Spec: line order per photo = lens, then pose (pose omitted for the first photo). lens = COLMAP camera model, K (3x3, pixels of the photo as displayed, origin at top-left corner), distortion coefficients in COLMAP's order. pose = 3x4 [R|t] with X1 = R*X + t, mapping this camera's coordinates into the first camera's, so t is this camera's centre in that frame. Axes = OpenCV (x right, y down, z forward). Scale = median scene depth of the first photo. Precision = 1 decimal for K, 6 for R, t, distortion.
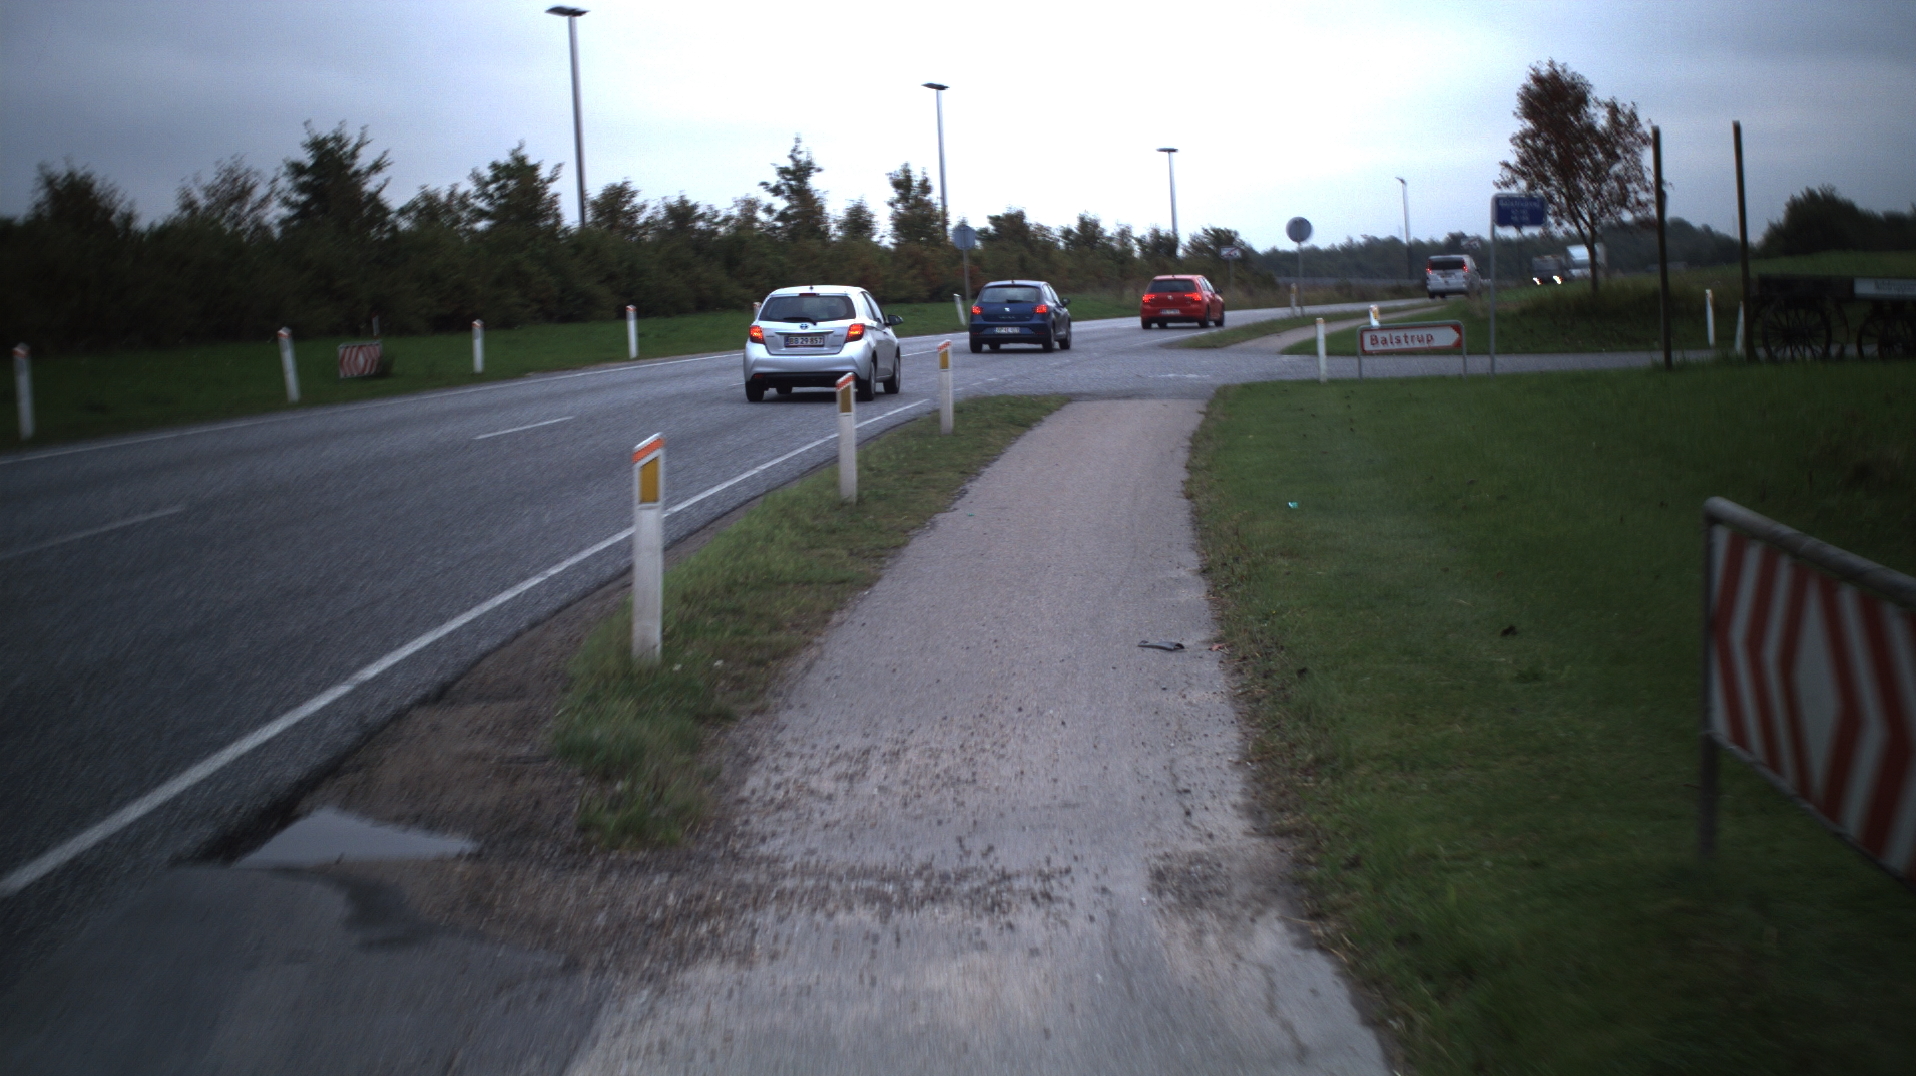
lens RADIAL K [[3410.6, 0, 958.0], [0, 3410.6, 538.0], [0, 0, 1]] dist [-0.303219, 0.448600]
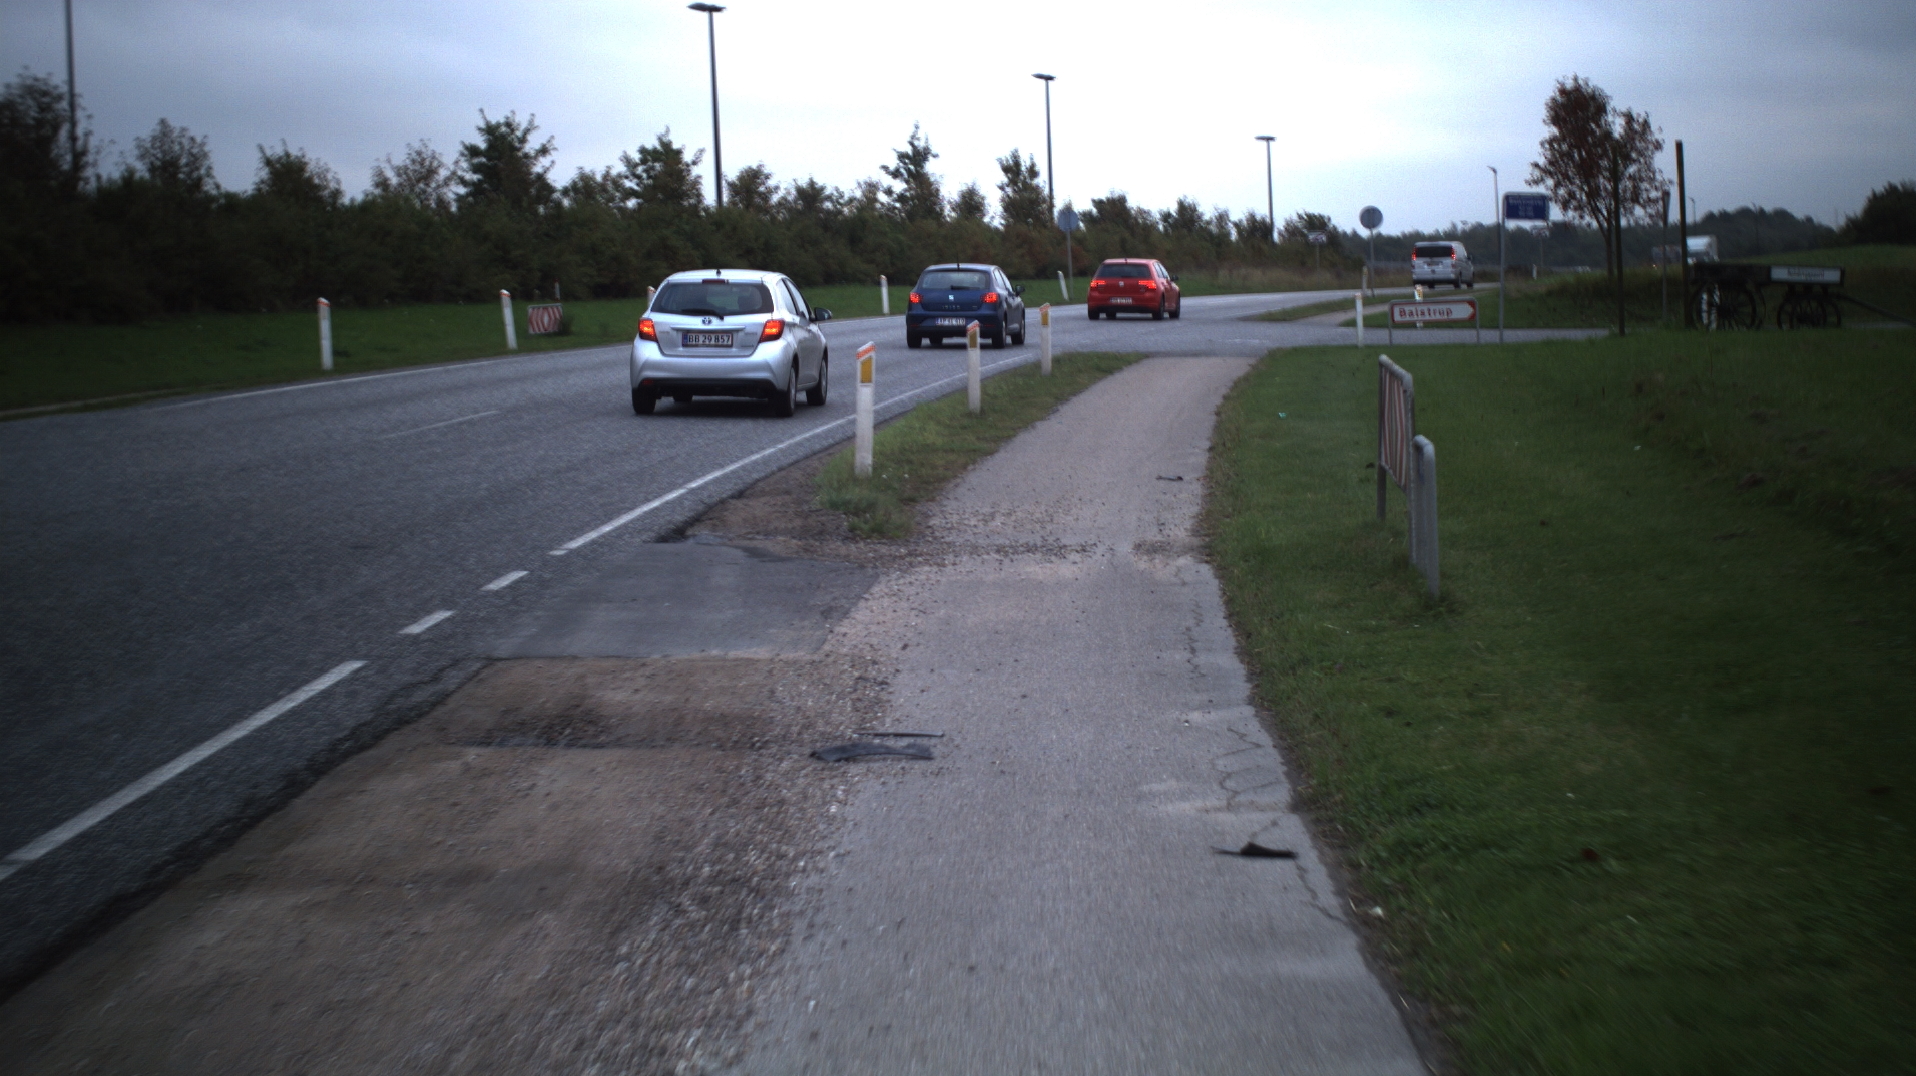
lens RADIAL K [[3410.6, 0, 958.0], [0, 3410.6, 538.0], [0, 0, 1]] dist [-0.303219, 0.448600]
pose [[0.999425, 0.015266, -0.030269, 0.001267], [-0.015081, 0.999866, 0.006329, 0.008697], [0.030362, -0.005869, 0.999522, -0.110186]]
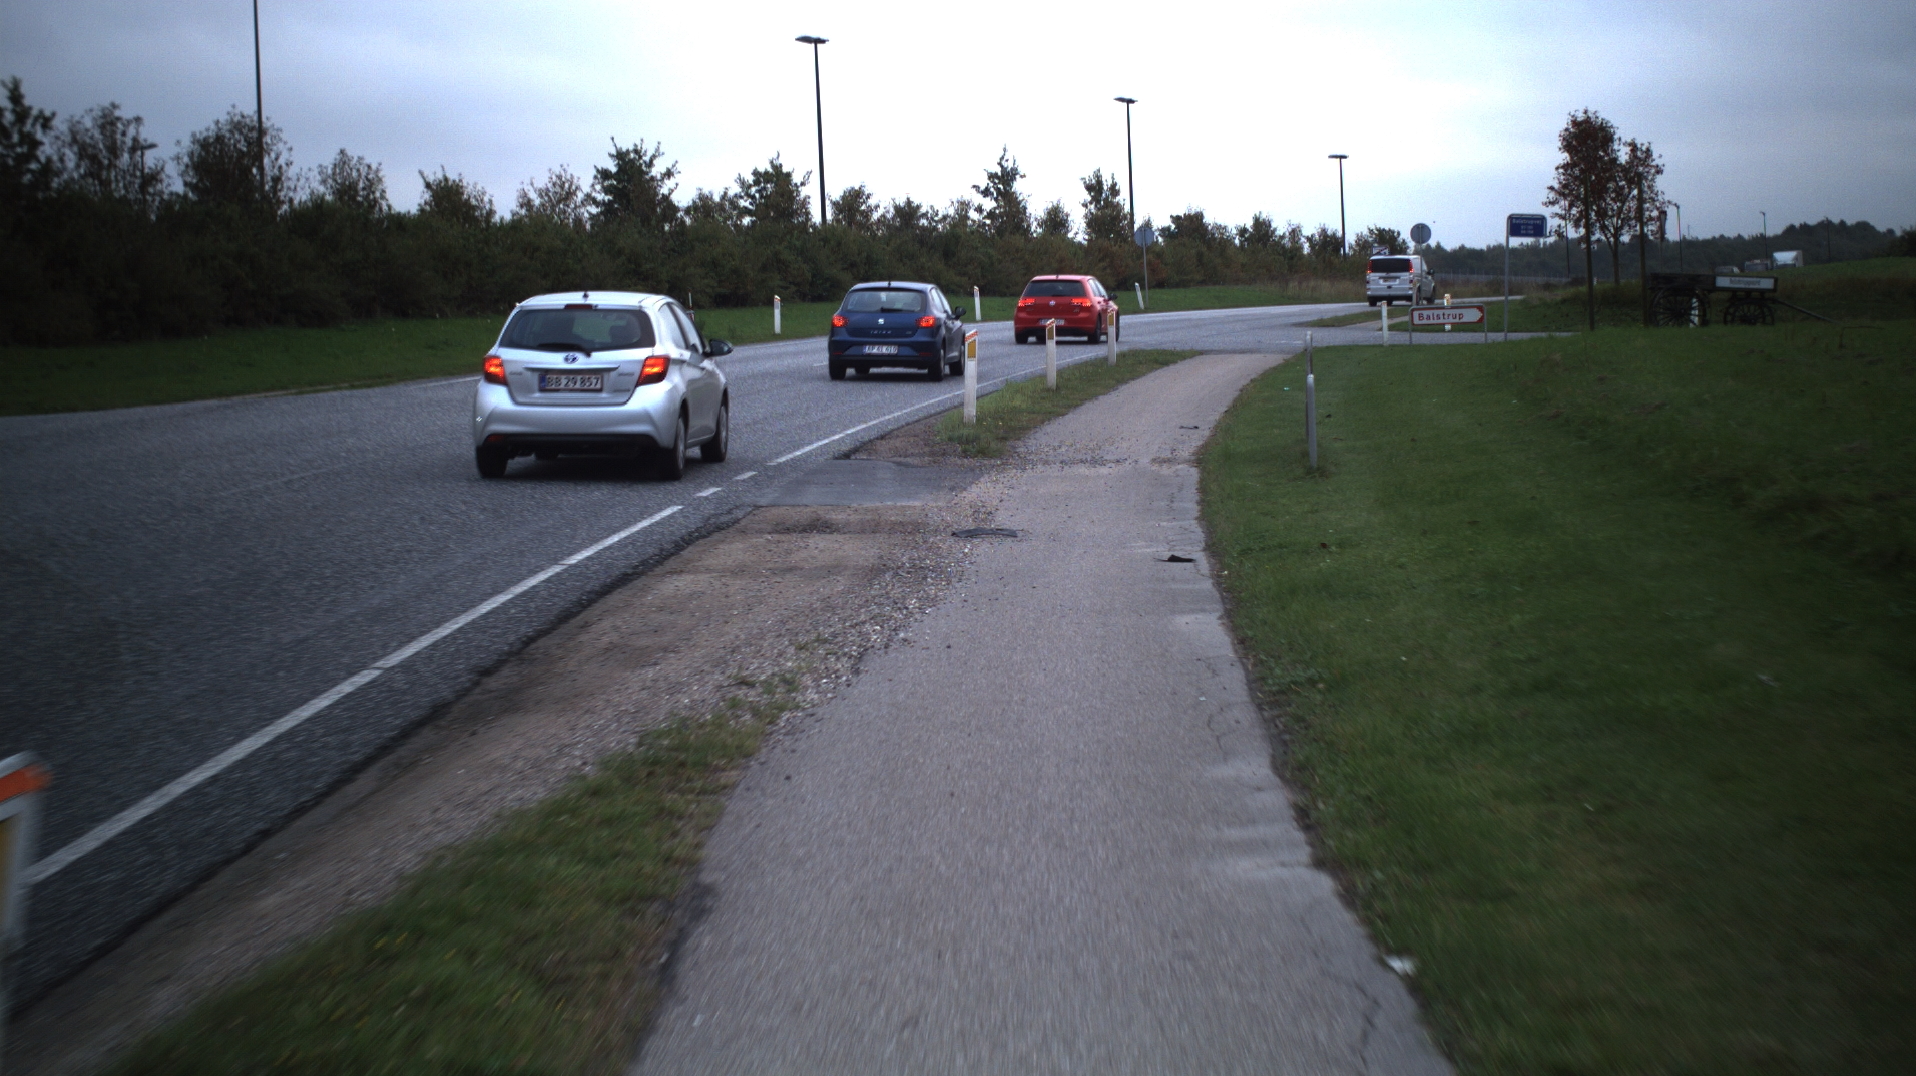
lens RADIAL K [[3410.6, 0, 958.0], [0, 3410.6, 538.0], [0, 0, 1]] dist [-0.303219, 0.448600]
pose [[0.998303, 0.015107, -0.056233, 0.005788], [-0.014972, 0.999884, 0.002826, 0.017175], [0.056269, -0.001979, 0.998414, -0.219680]]
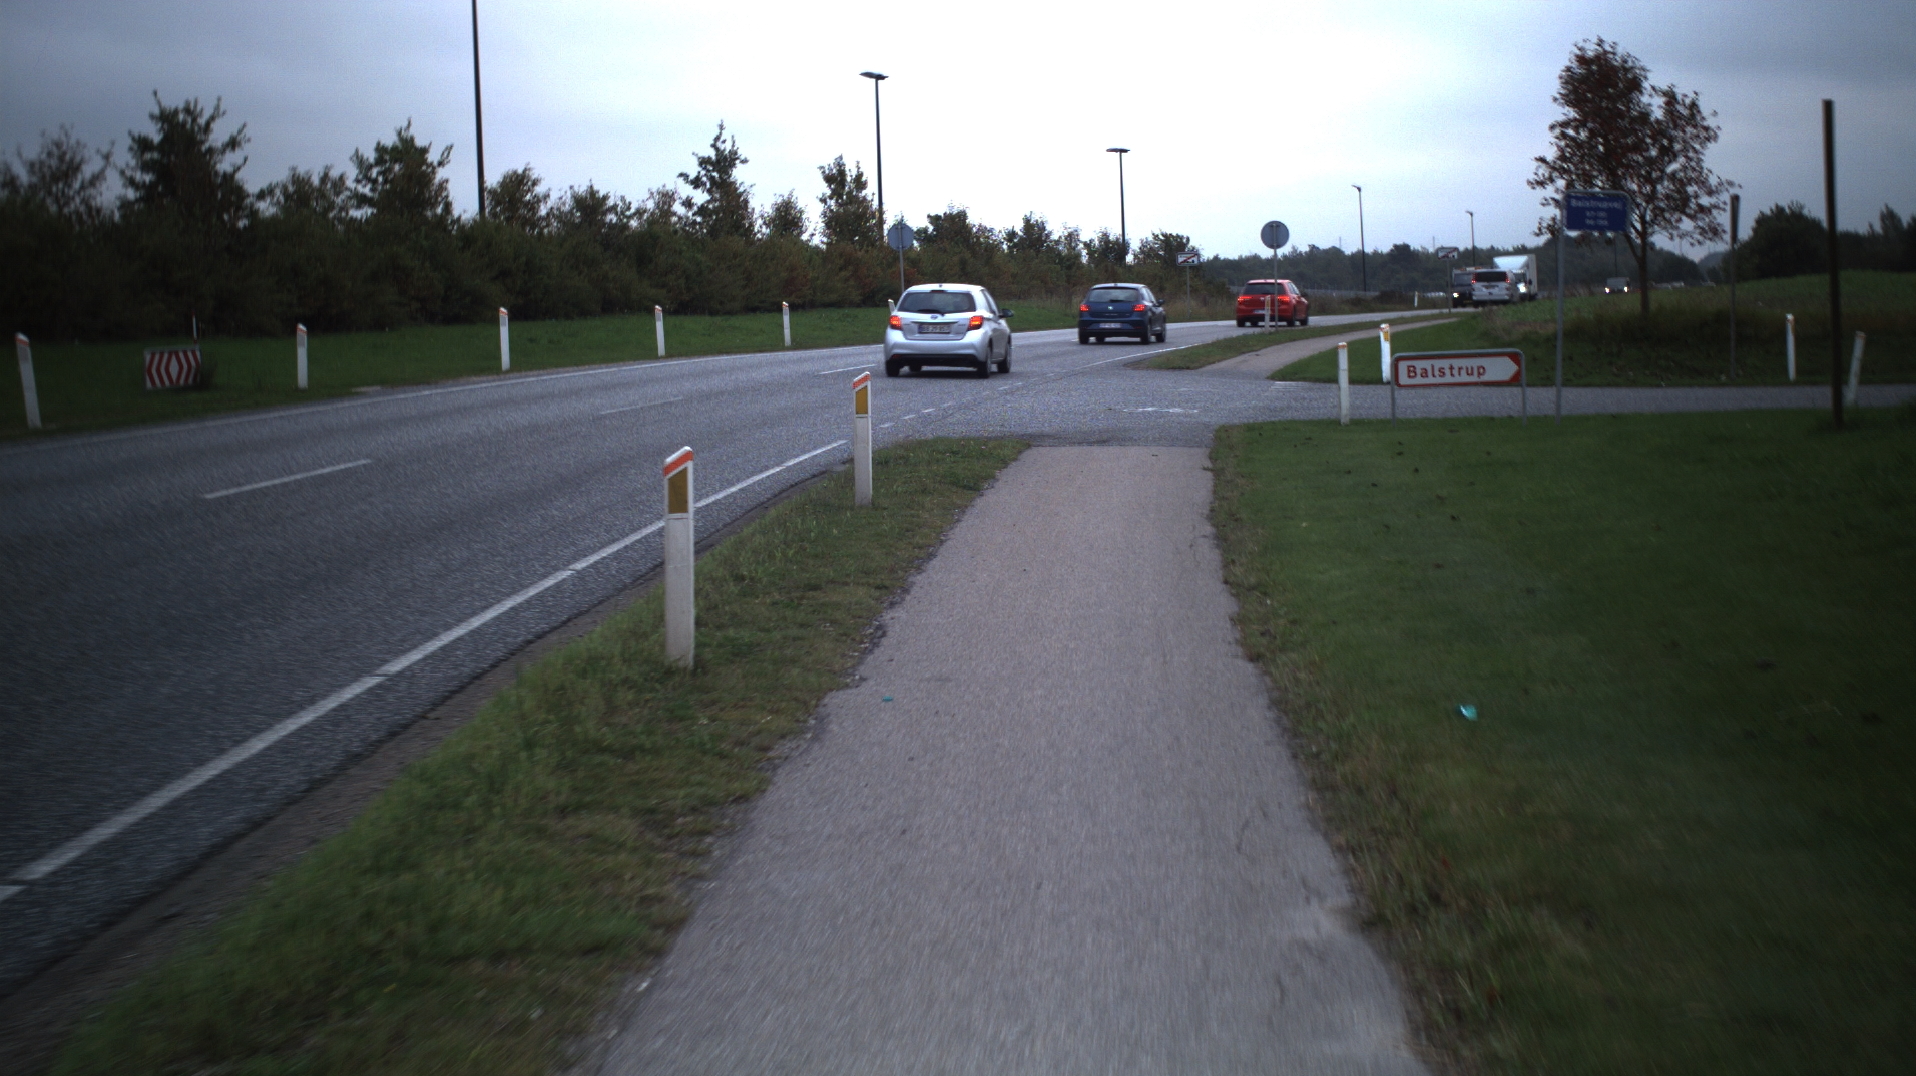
lens RADIAL K [[3410.6, 0, 958.0], [0, 3410.6, 538.0], [0, 0, 1]] dist [-0.303219, 0.448600]
pose [[0.999660, 0.017366, 0.019430, 0.001040], [-0.017349, 0.999849, -0.001016, -0.008792], [-0.019445, 0.000678, 0.999811, 0.110351]]
